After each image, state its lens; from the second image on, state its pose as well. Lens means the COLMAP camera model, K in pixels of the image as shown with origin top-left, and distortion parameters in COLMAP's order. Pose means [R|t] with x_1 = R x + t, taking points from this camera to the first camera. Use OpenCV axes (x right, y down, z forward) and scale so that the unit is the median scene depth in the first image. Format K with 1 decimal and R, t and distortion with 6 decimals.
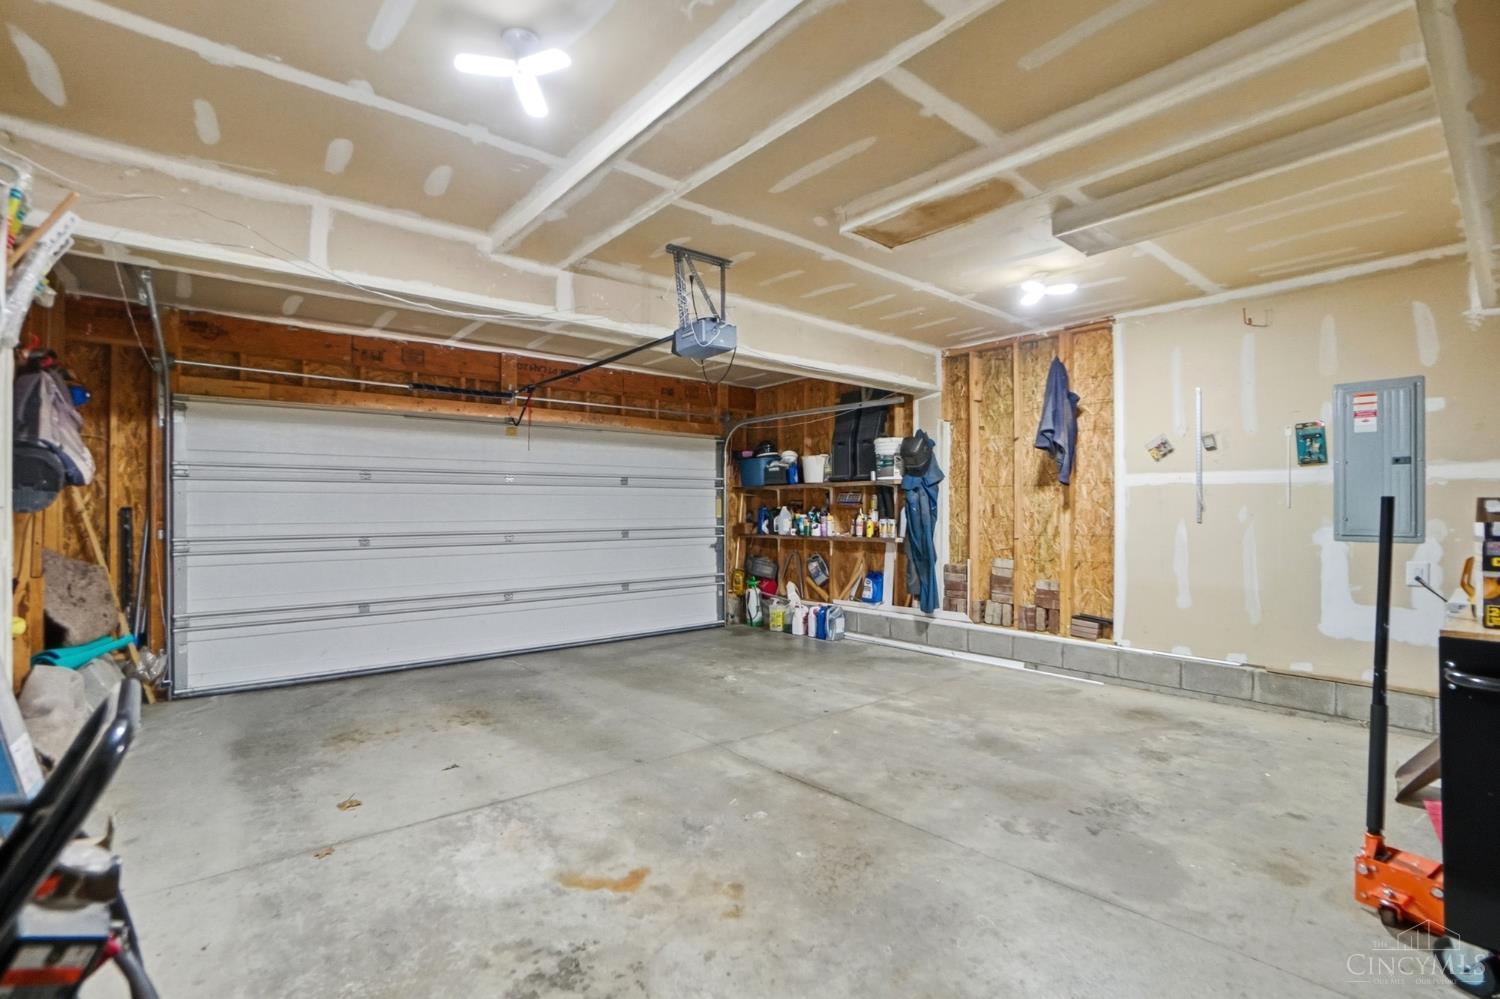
lens RADIAL K [[671.4, 0, 727.1], [0, 671.4, 511.4], [0, 0, 1]] dist [-0.063525, 0.022497]
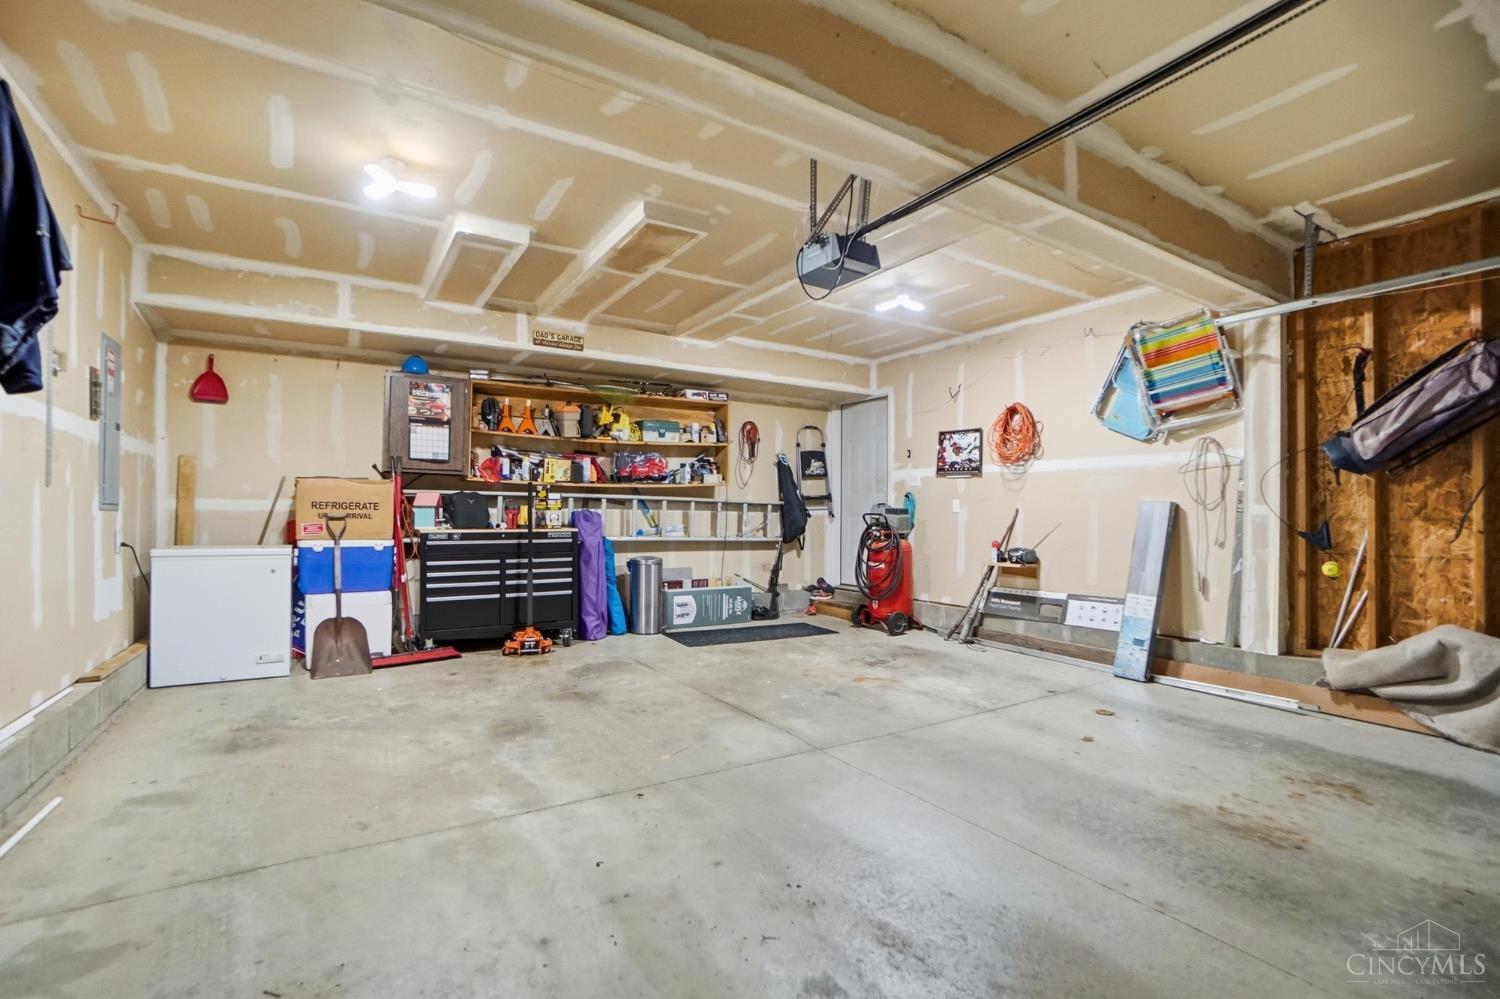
lens RADIAL K [[671.4, 0, 727.1], [0, 671.4, 511.4], [0, 0, 1]] dist [-0.063525, 0.022497]
pose [[-0.990860, -0.005232, 0.134790, -0.012472], [-0.005877, 0.999973, -0.004388, 0.051181], [-0.134764, -0.005140, -0.990864, 1.913829]]
